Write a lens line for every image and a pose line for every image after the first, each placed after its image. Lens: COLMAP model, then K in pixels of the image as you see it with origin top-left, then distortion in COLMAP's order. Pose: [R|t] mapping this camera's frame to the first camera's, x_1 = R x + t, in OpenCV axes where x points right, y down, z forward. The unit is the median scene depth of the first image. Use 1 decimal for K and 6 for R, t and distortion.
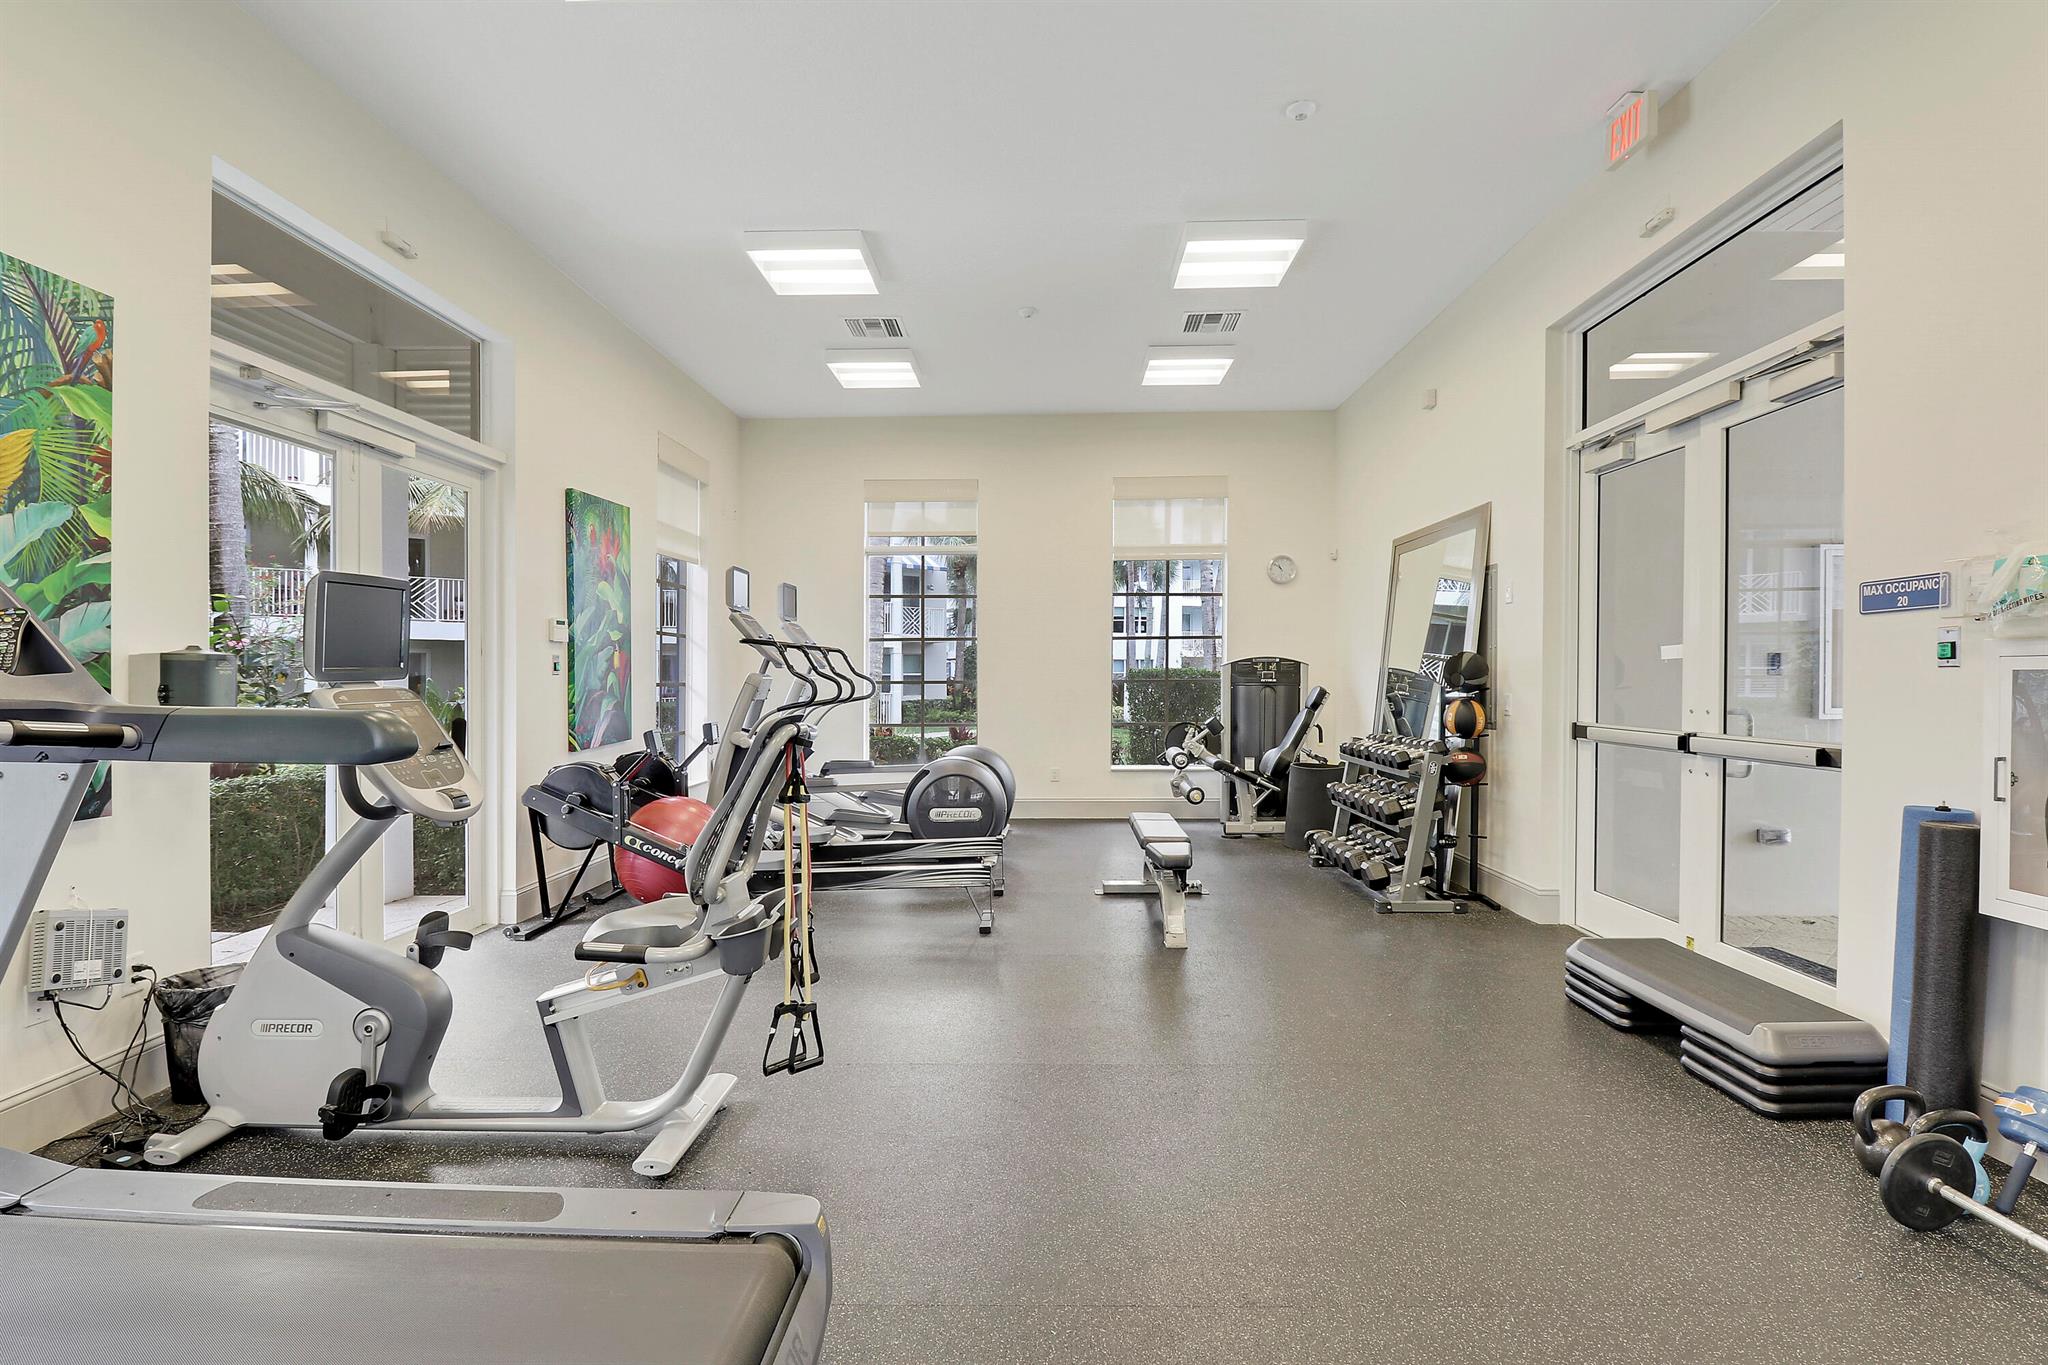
lens RADIAL K [[958.3, 0, 1032.3], [0, 958.3, 681.7], [0, 0, 1]] dist [-0.012794, -0.006534]
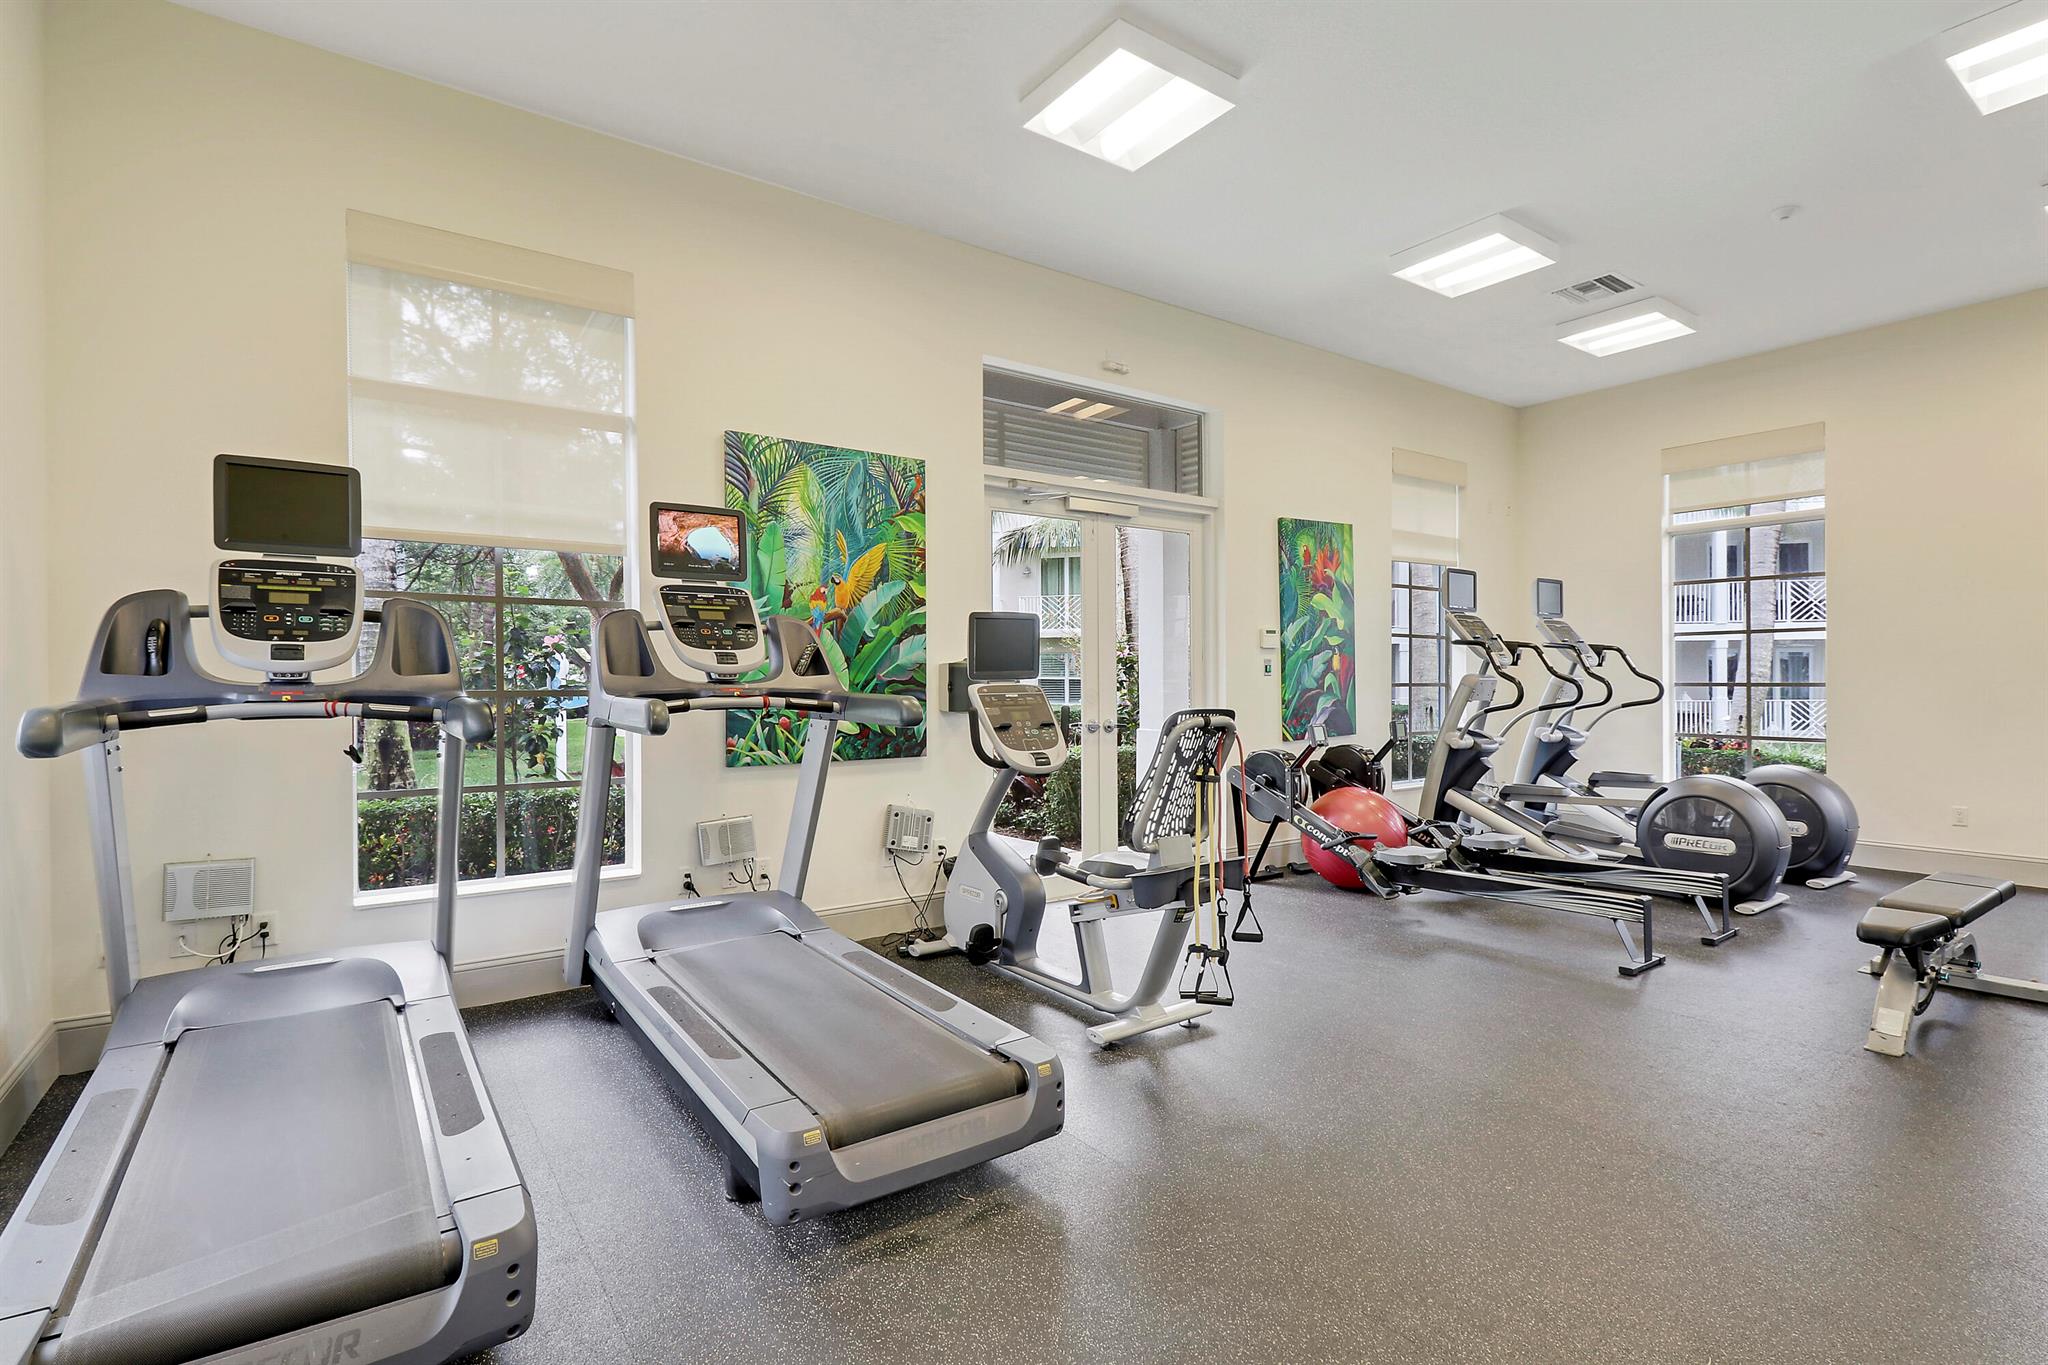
lens RADIAL K [[958.3, 0, 1018.8], [0, 958.3, 676.3], [0, 0, 1]] dist [-0.012794, -0.006534]
pose [[0.590155, -0.000609, -0.807290, 0.323081], [-0.004869, 0.999979, -0.004314, 0.000199], [0.807275, 0.006477, 0.590139, 0.050445]]
